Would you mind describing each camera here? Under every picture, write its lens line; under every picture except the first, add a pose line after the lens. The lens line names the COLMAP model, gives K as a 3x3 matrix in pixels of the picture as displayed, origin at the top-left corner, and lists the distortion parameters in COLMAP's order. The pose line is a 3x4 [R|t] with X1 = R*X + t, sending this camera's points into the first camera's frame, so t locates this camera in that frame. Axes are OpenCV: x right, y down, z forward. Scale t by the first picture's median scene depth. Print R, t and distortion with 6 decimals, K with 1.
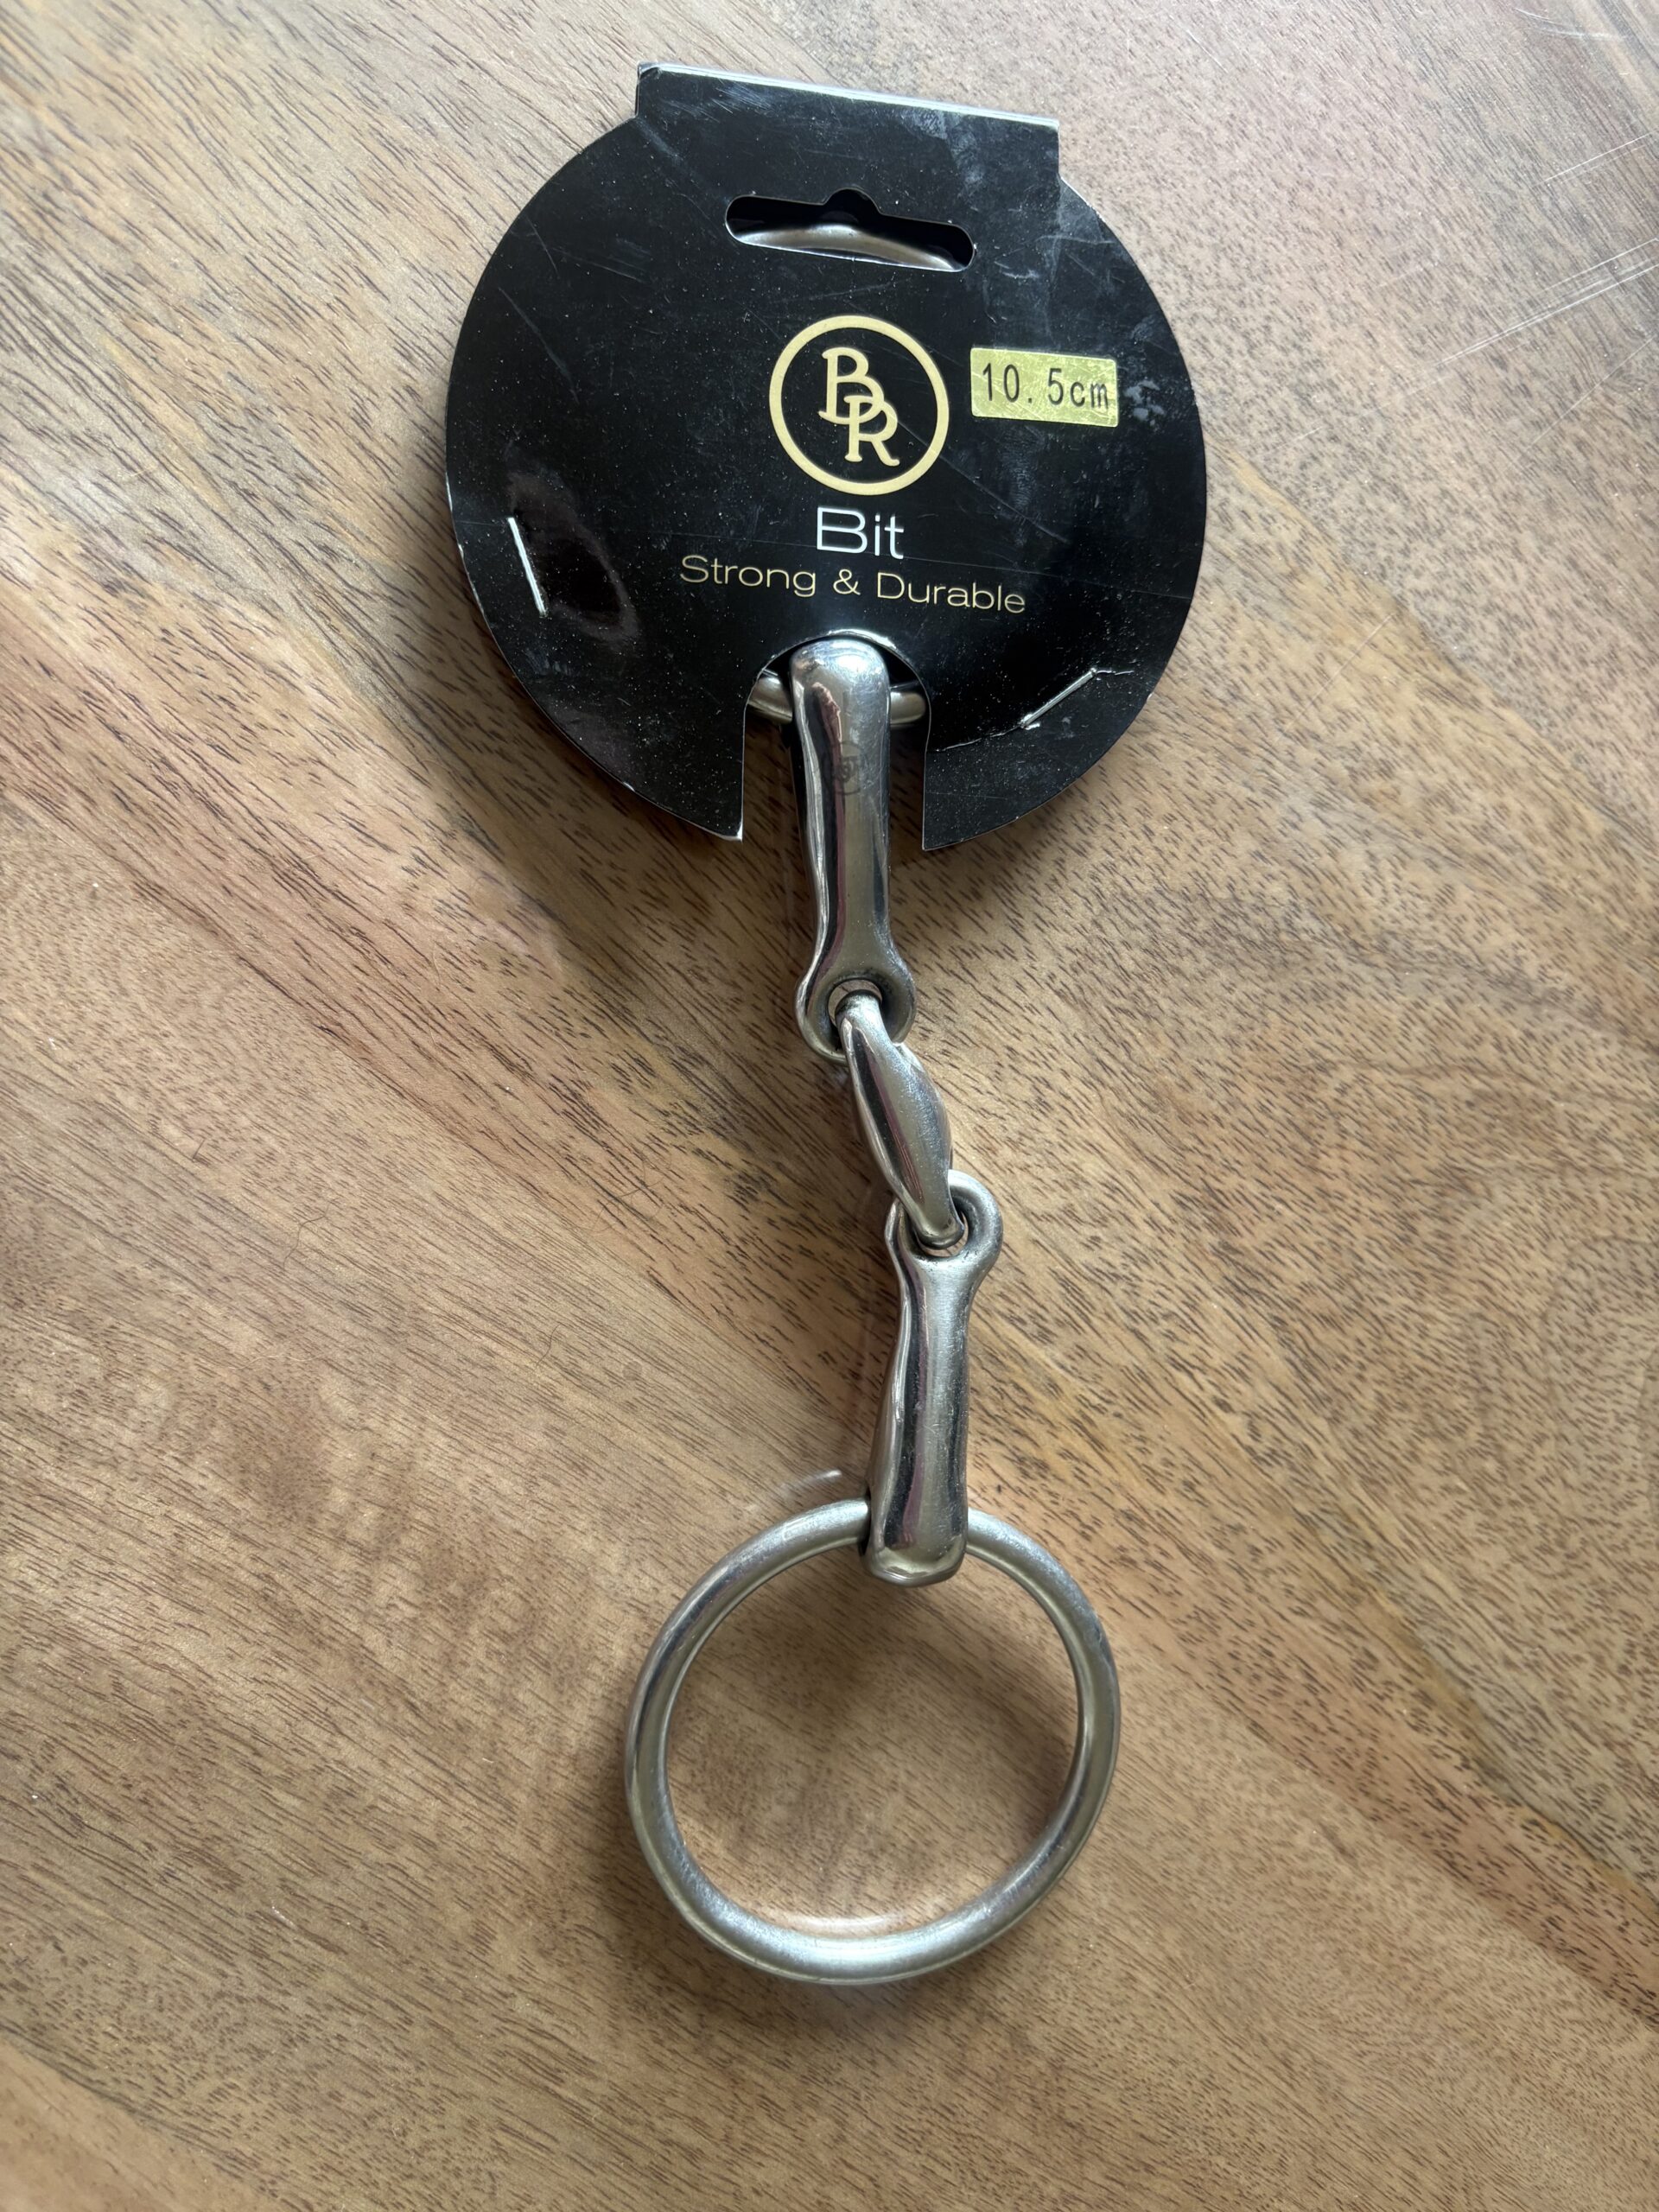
lens RADIAL K [[1699.2, 0, 823.4], [0, 1699.2, 1102.1], [0, 0, 1]] dist [-0.026437, 0.033962]
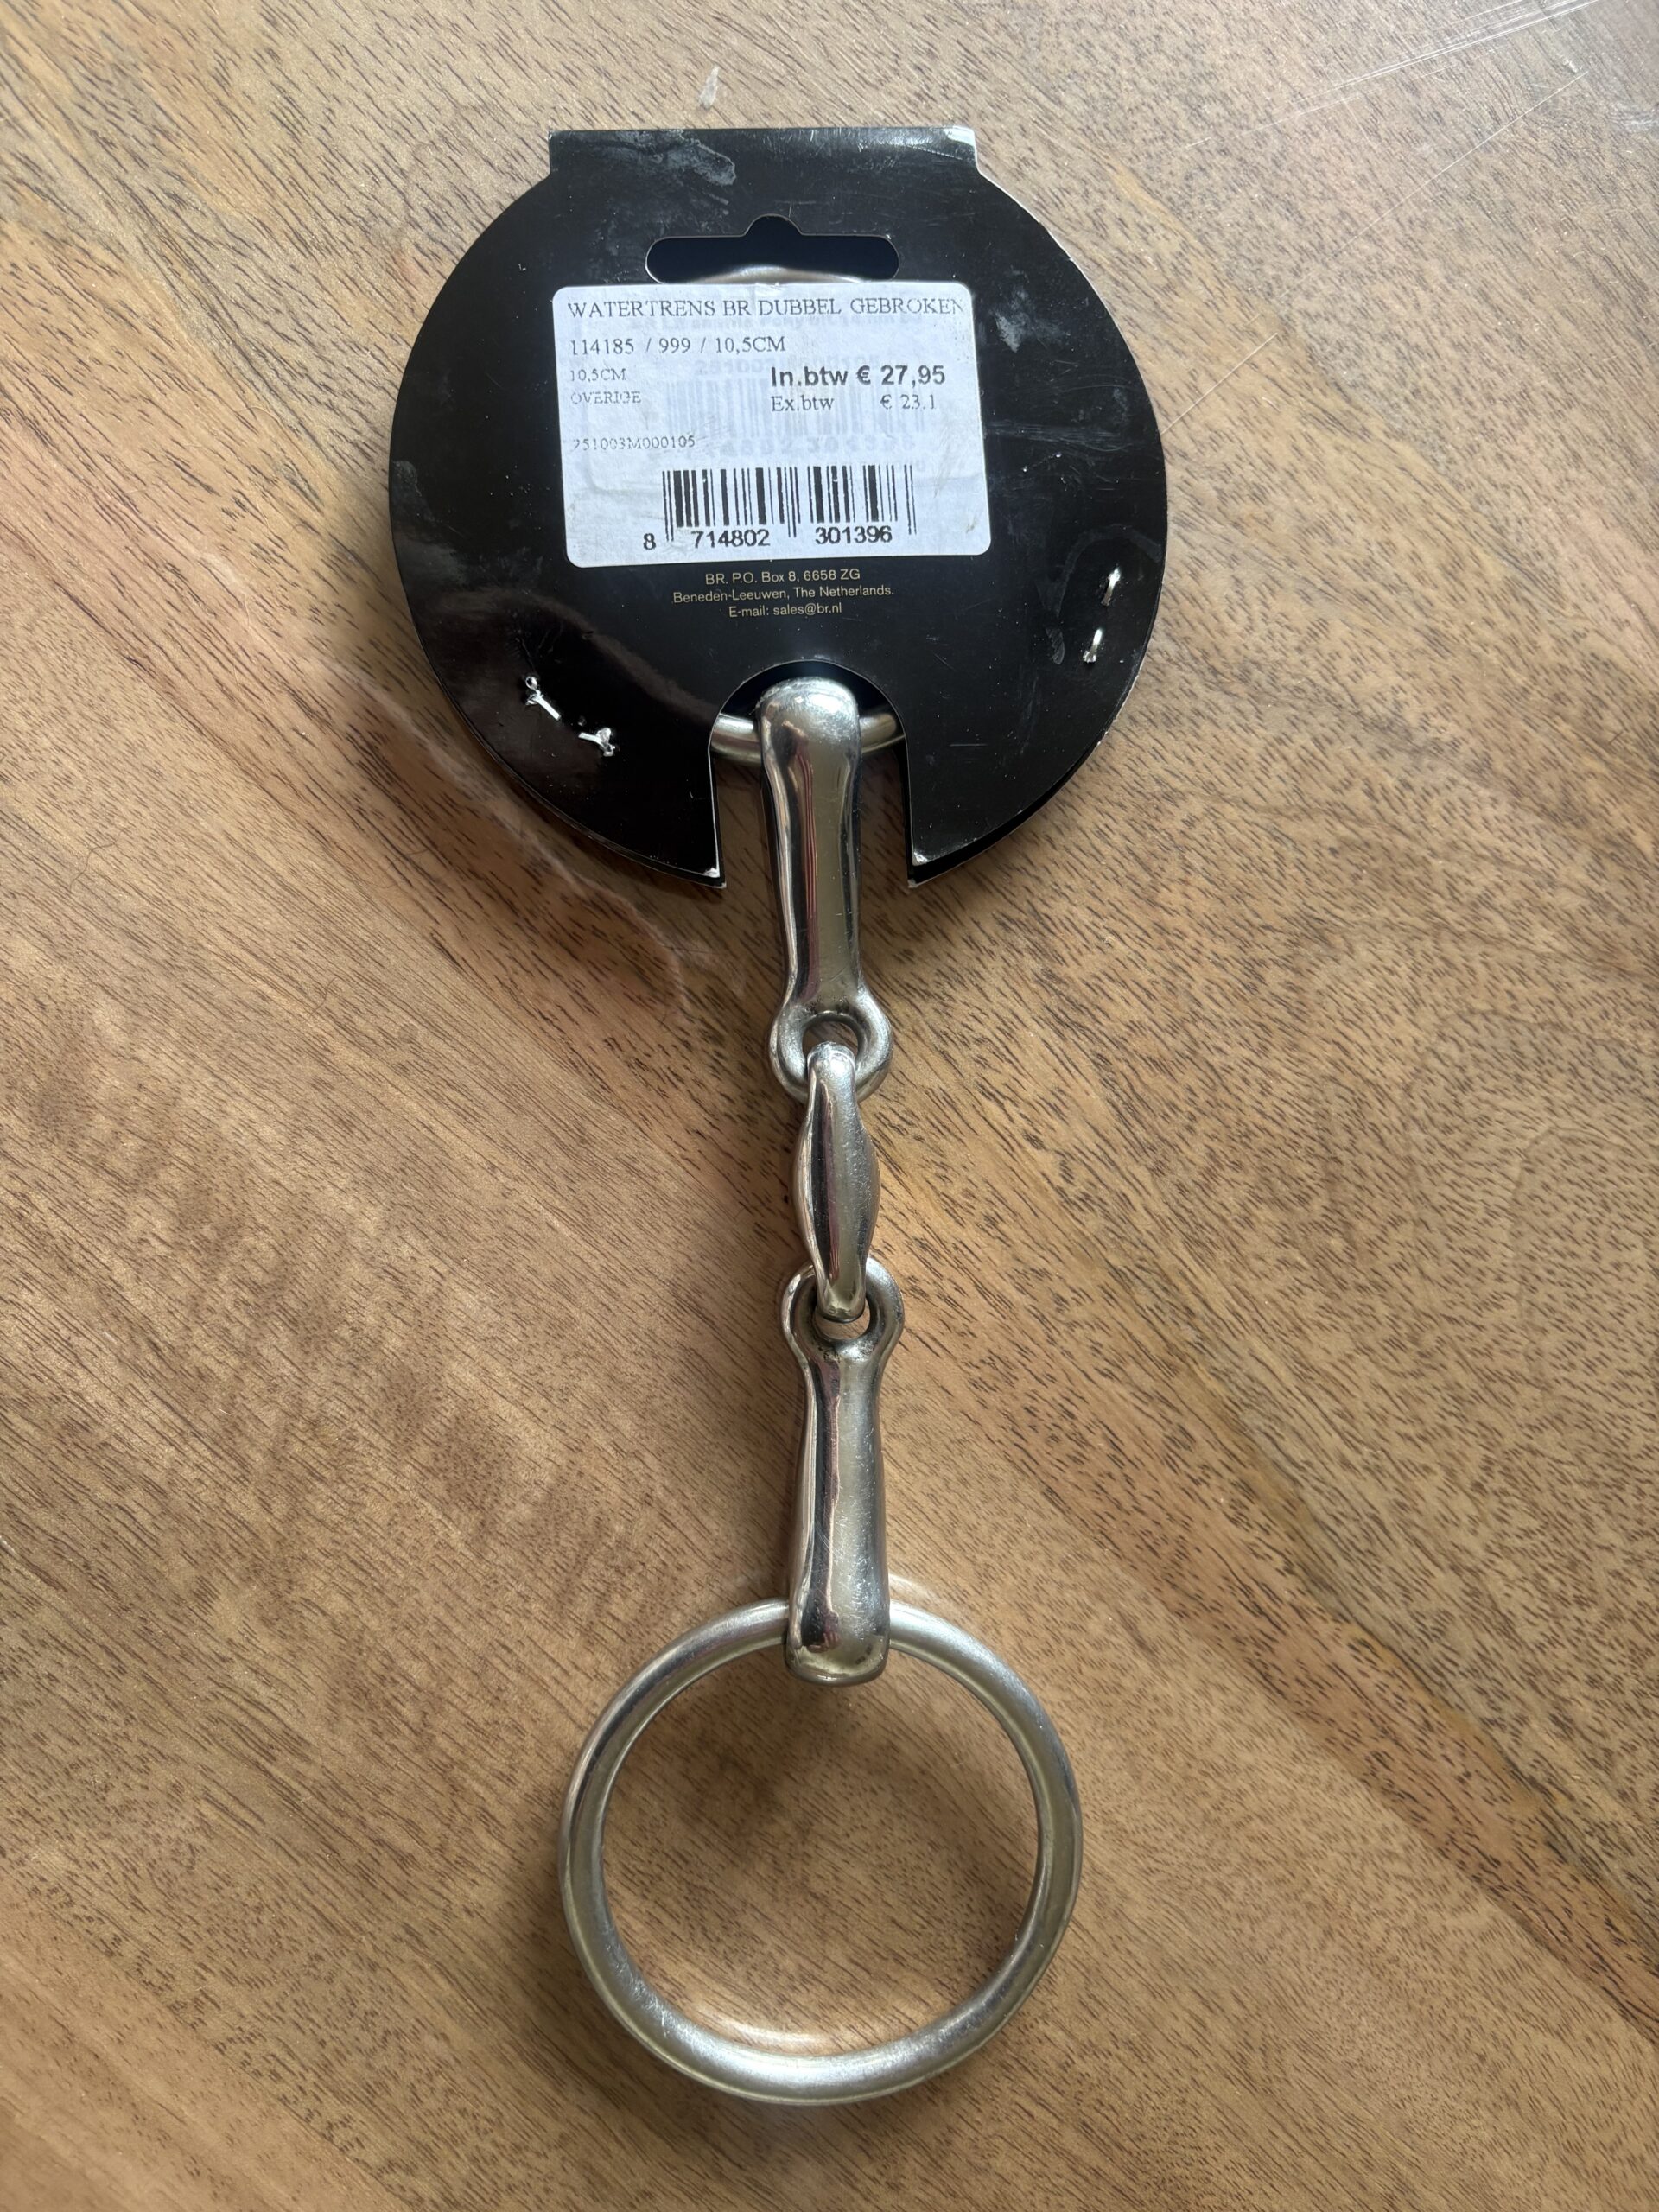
lens RADIAL K [[1699.2, 0, 823.4], [0, 1699.2, 1102.1], [0, 0, 1]] dist [-0.026437, 0.033962]
pose [[0.991165, 0.072604, -0.111003, 0.223535], [-0.078267, 0.995798, -0.047541, 0.212984], [0.107084, 0.055809, 0.992682, 0.048839]]
